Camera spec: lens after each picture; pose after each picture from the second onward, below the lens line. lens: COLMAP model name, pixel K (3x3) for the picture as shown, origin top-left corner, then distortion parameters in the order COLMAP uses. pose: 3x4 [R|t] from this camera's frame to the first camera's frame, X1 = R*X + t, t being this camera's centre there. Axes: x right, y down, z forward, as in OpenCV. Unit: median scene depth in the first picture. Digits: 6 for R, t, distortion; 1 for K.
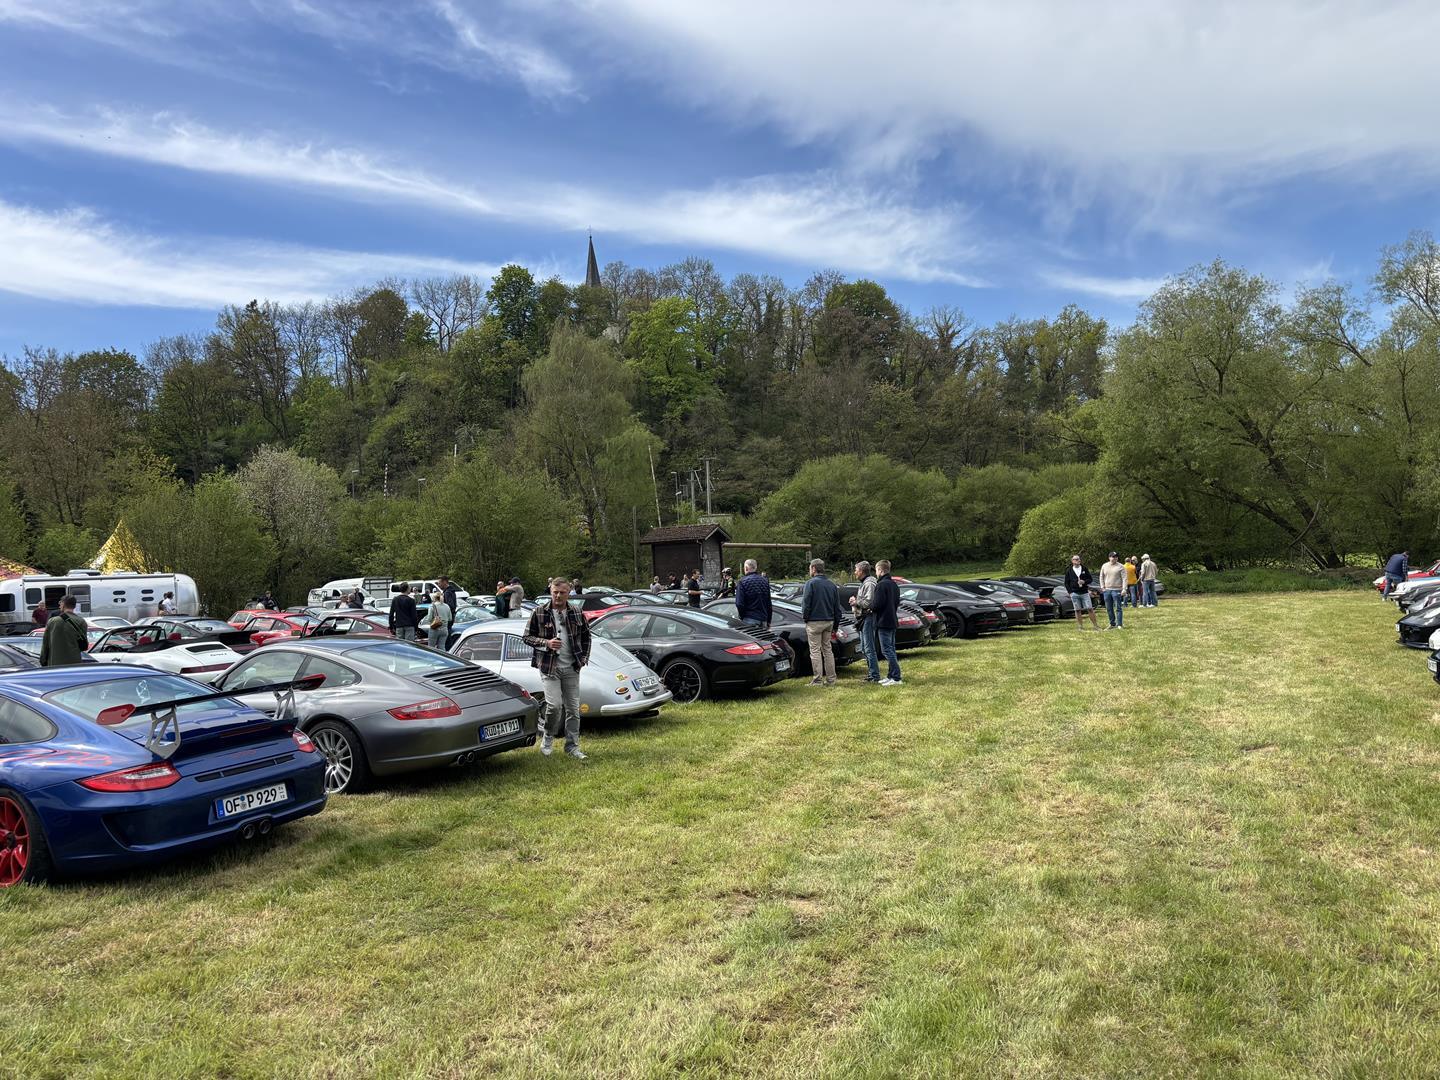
lens RADIAL K [[1094.4, 0, 734.8], [0, 1094.4, 543.8], [0, 0, 1]] dist [0.025728, -0.036273]
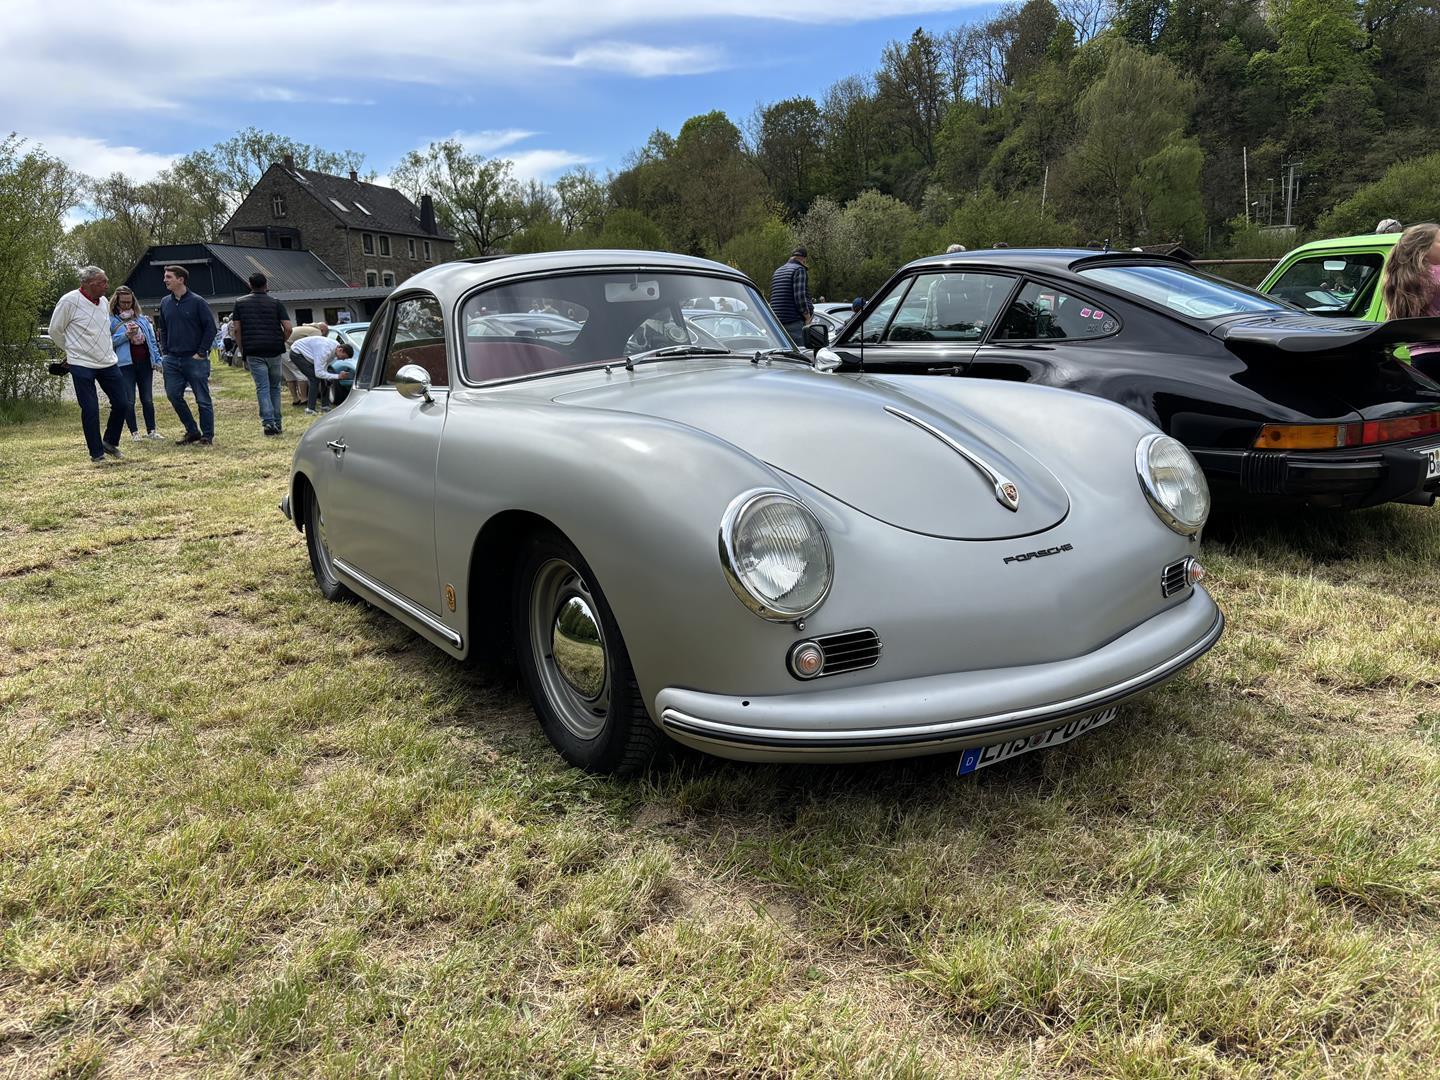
lens RADIAL K [[1094.4, 0, 701.1], [0, 1094.4, 556.1], [0, 0, 1]] dist [0.025728, -0.036273]
pose [[0.792948, 0.144079, -0.592009, 0.139817], [0.019229, 0.965237, 0.260669, -0.005447], [0.608986, -0.218081, 0.762612, -0.104608]]
